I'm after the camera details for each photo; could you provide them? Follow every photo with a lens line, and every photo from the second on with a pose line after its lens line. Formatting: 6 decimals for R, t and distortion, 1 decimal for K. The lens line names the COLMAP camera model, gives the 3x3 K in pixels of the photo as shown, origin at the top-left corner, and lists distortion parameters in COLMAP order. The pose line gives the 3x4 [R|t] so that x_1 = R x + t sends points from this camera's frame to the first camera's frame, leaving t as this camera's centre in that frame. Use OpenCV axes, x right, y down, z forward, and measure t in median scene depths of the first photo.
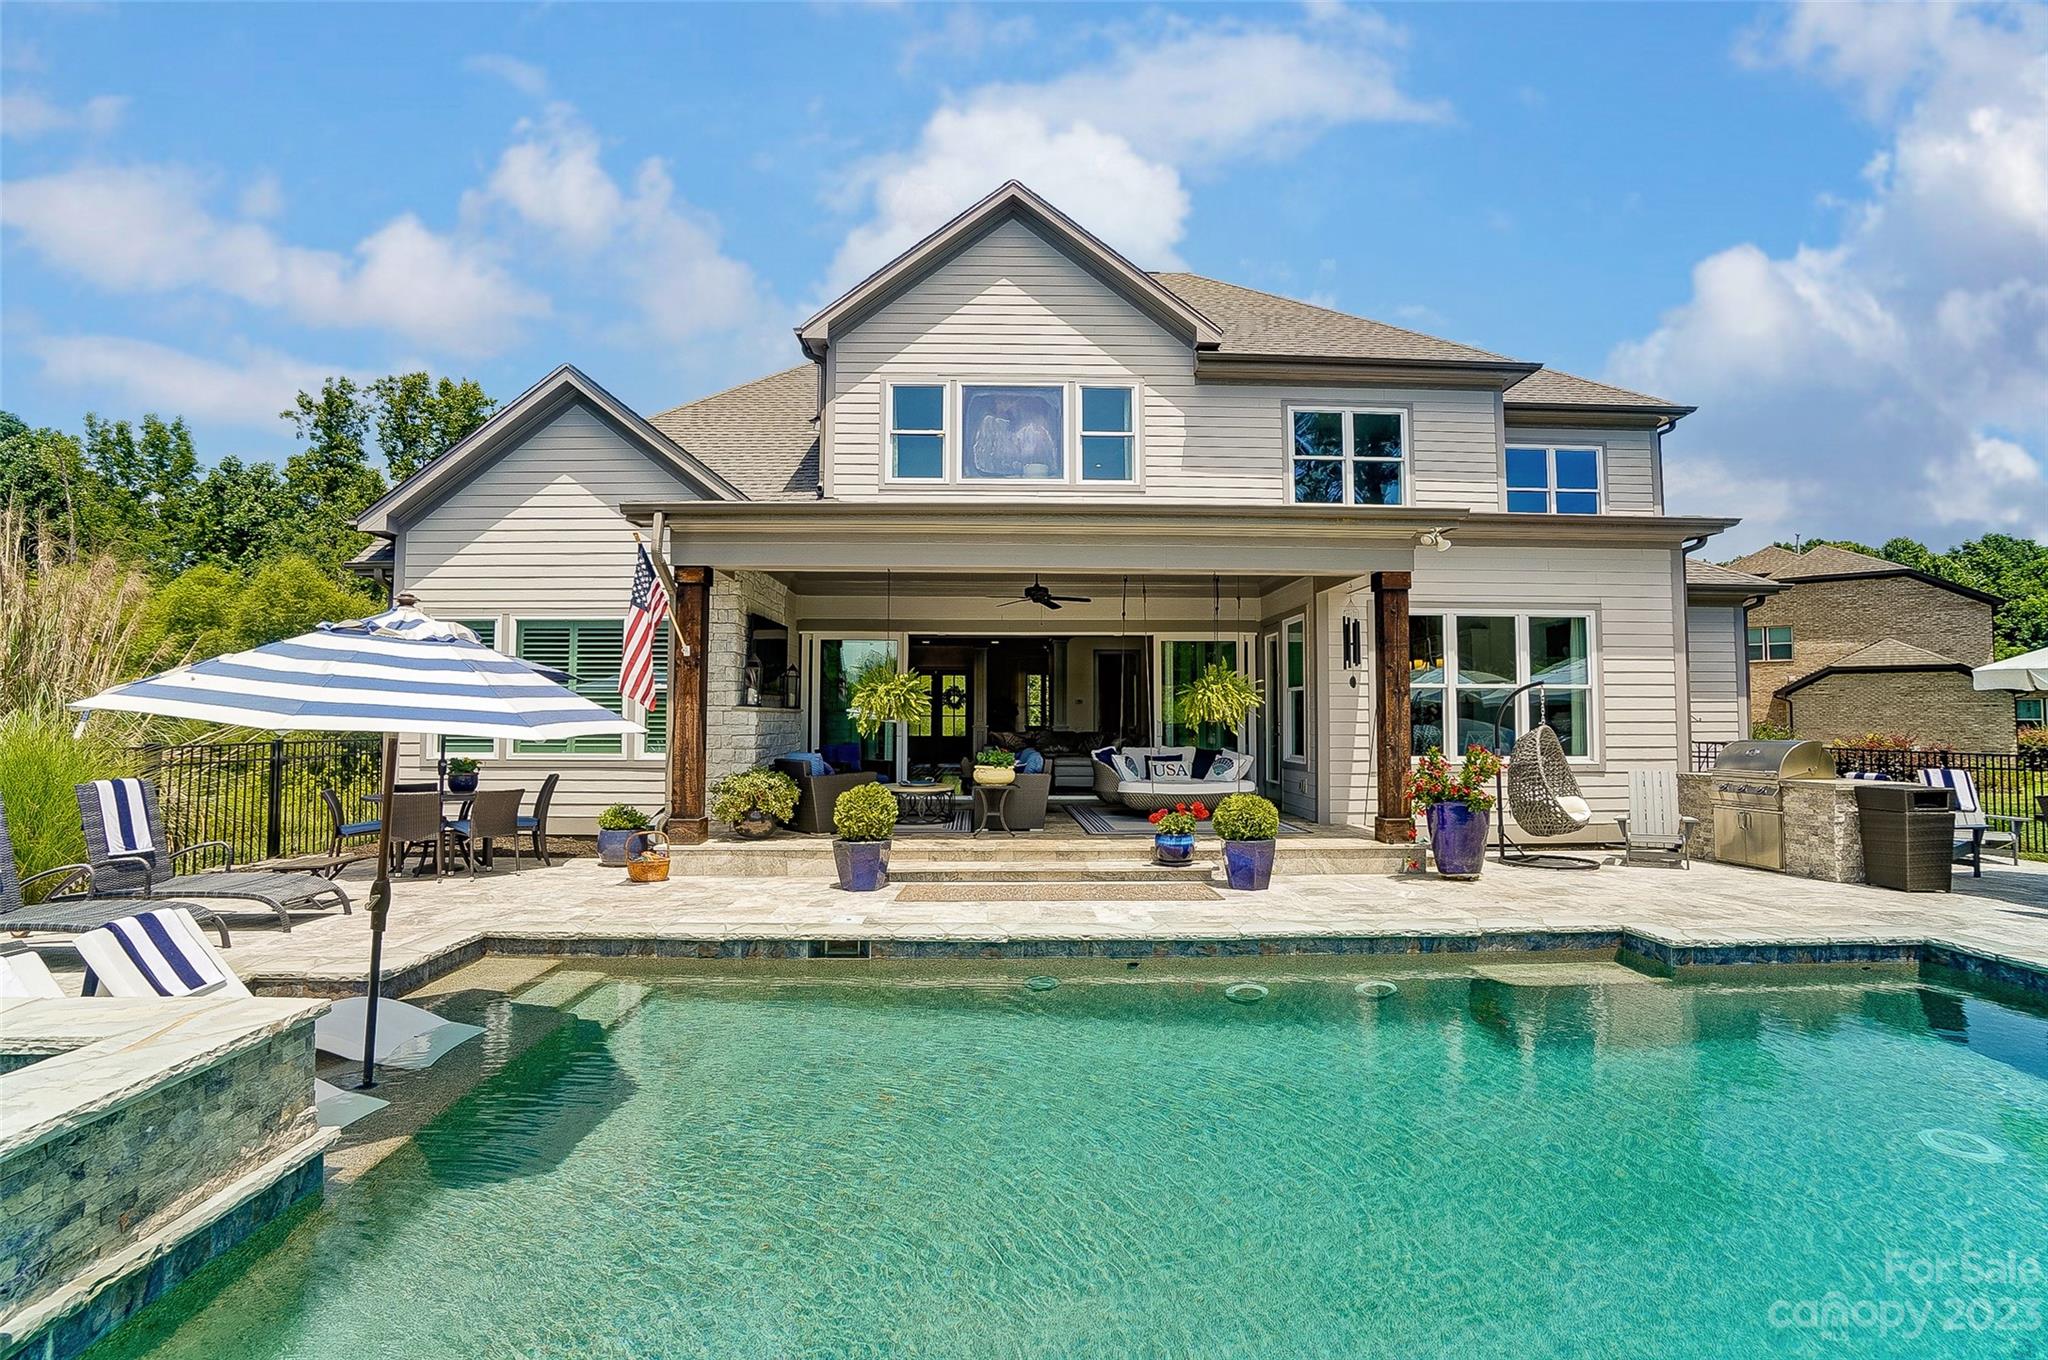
lens RADIAL K [[915.8, 0, 1012.5], [0, 915.8, 671.7], [0, 0, 1]] dist [-0.064017, 0.022306]
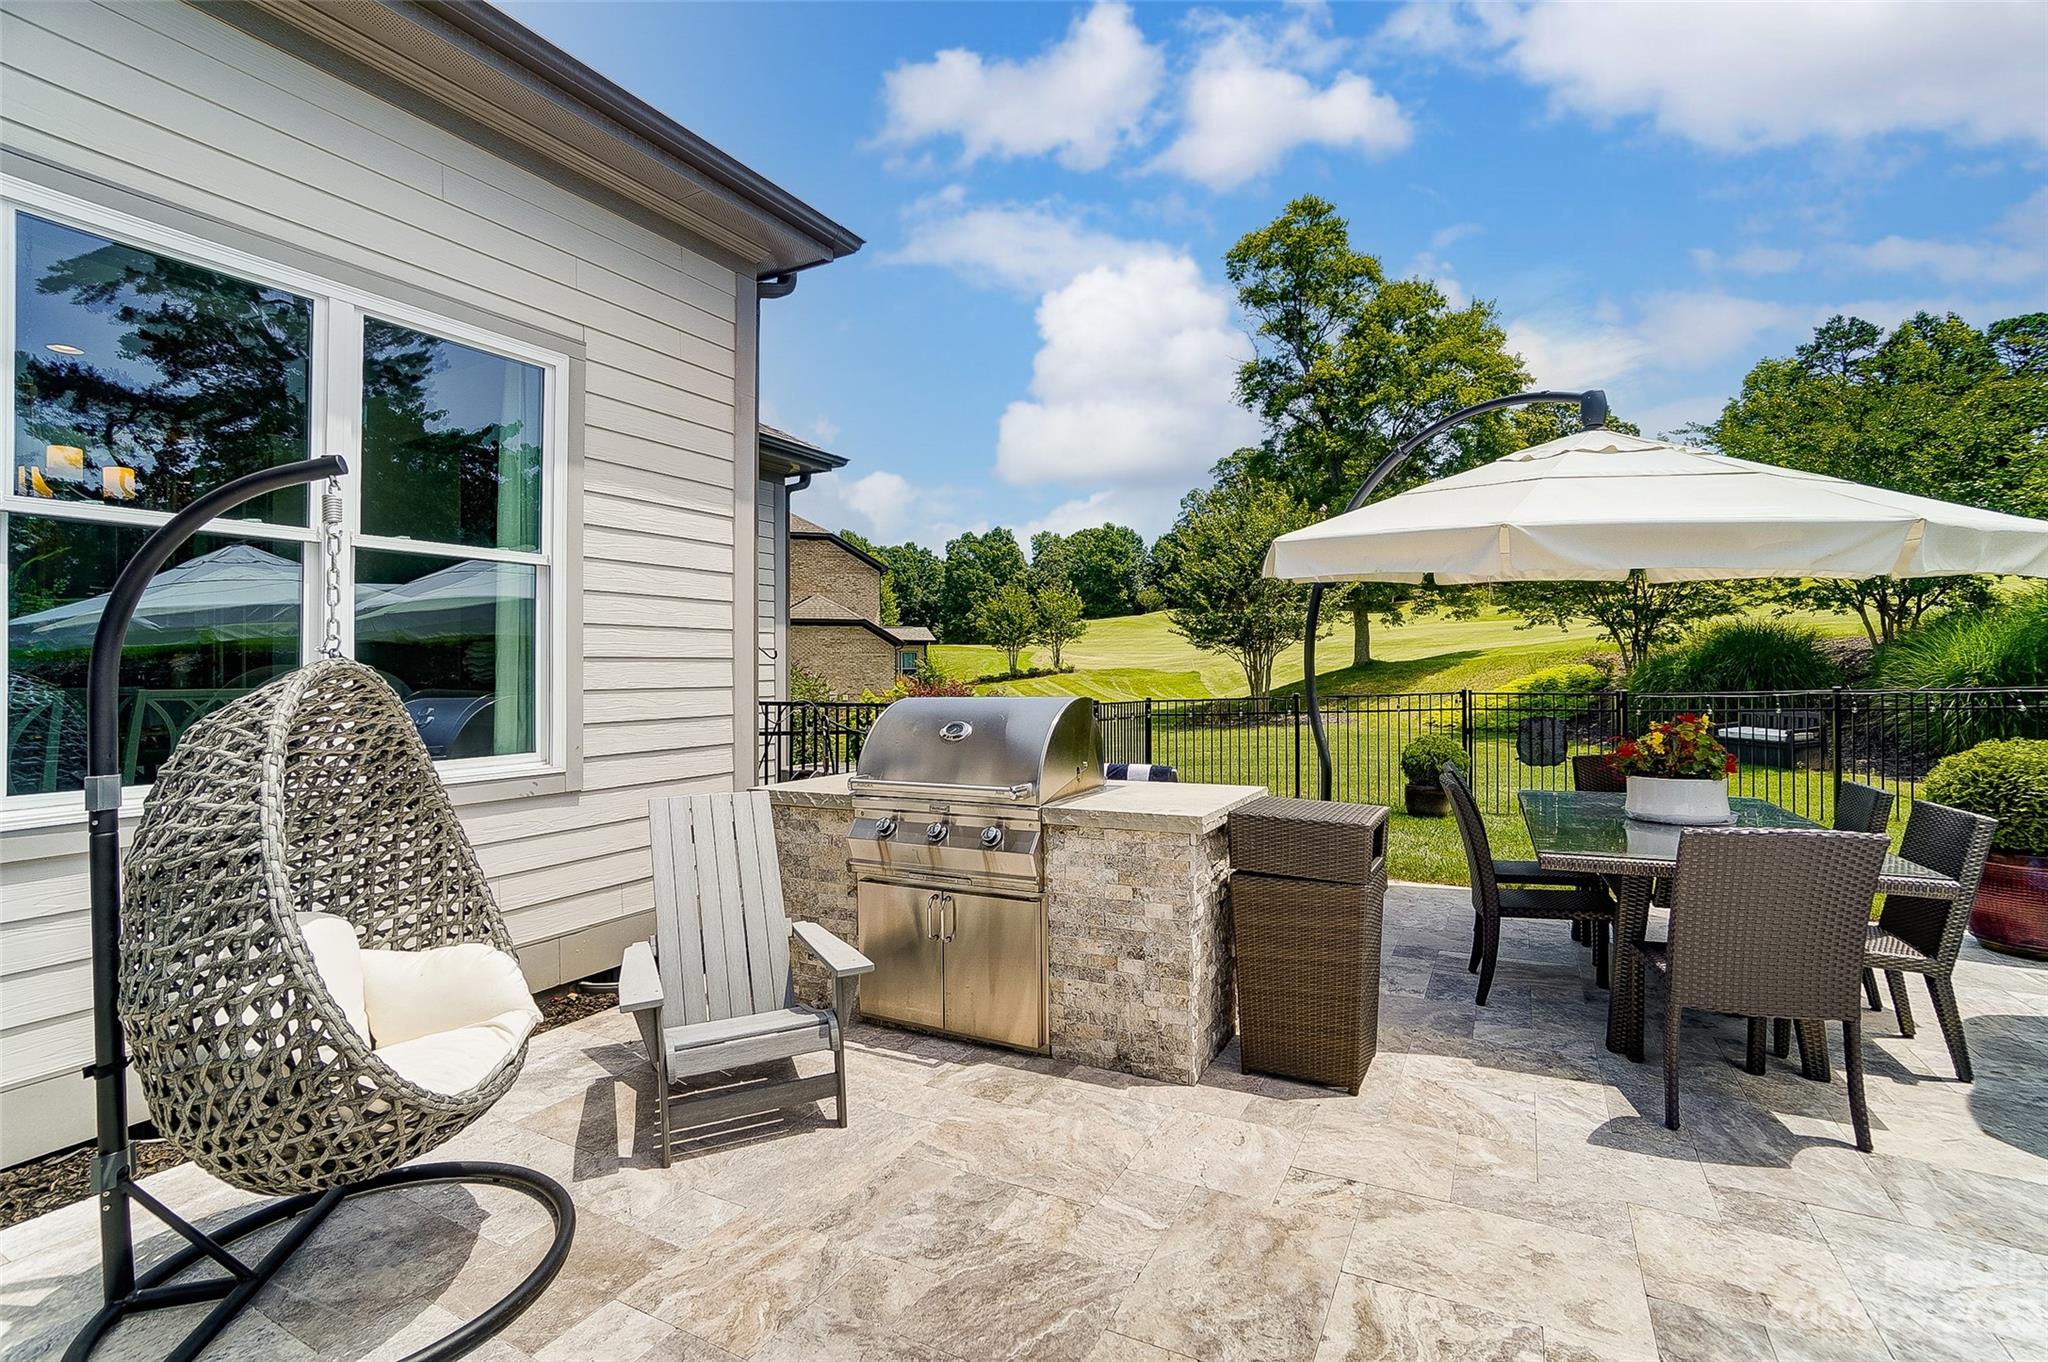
lens RADIAL K [[915.8, 0, 1012.5], [0, 915.8, 672.7], [0, 0, 1]] dist [-0.064017, 0.022306]
pose [[0.505985, -0.003072, 0.862537, 0.212319], [-0.038237, 0.998931, 0.025989, 0.022882], [-0.861694, -0.046131, 0.505326, 0.324541]]
